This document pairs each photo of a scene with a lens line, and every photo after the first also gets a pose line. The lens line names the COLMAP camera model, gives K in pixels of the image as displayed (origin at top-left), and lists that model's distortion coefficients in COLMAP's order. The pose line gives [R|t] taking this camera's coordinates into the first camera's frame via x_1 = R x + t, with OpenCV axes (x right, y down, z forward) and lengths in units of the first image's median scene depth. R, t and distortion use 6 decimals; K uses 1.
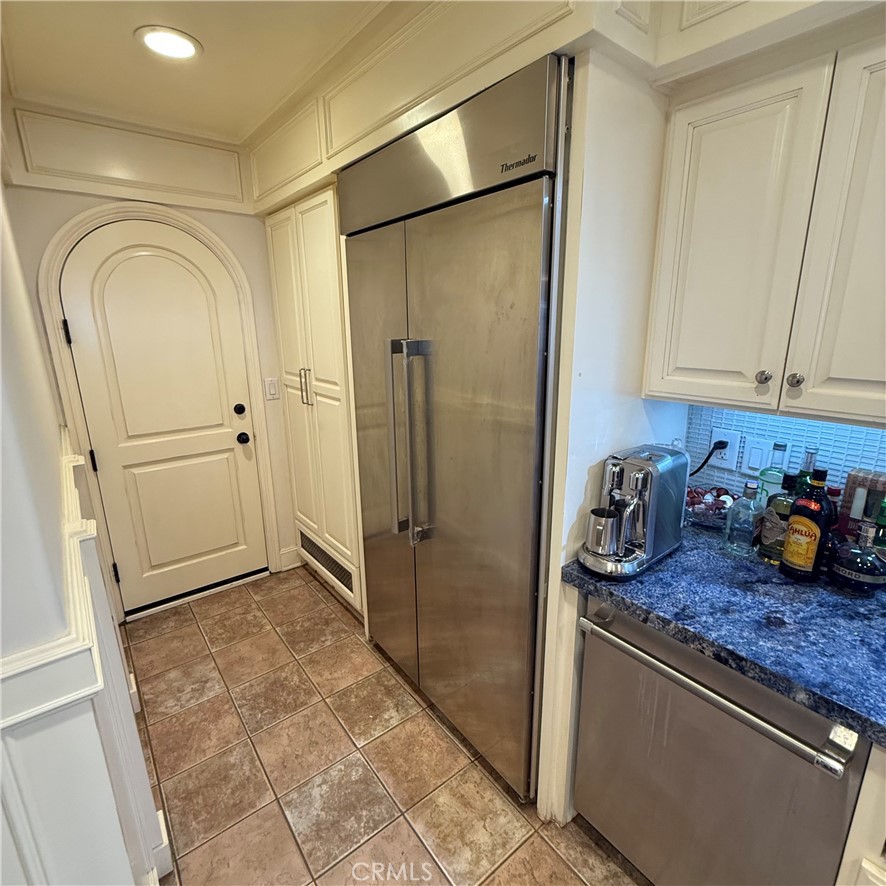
lens RADIAL K [[470.2, 0, 443.4], [0, 470.2, 440.0], [0, 0, 1]] dist [-0.001874, -0.000006]
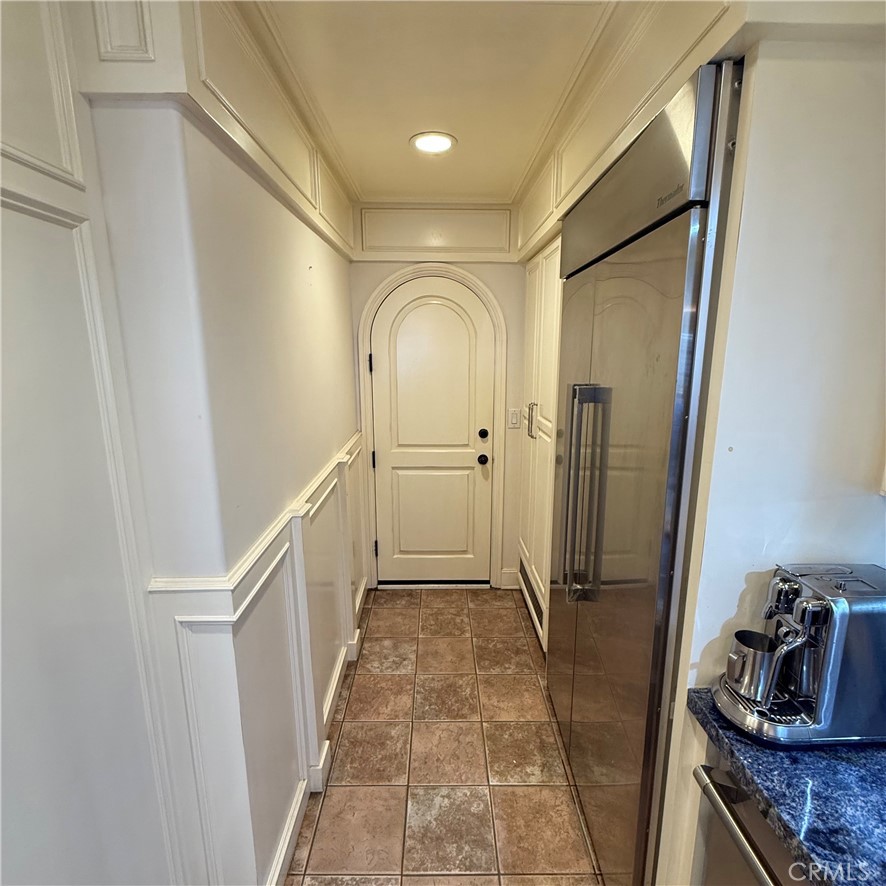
lens RADIAL K [[470.2, 0, 443.3], [0, 470.2, 439.2], [0, 0, 1]] dist [-0.001874, -0.000006]
pose [[0.790470, 0.125515, -0.599502, 0.231061], [-0.158412, 0.987371, -0.002152, -0.048259], [0.591661, 0.096670, 0.800370, 0.065886]]
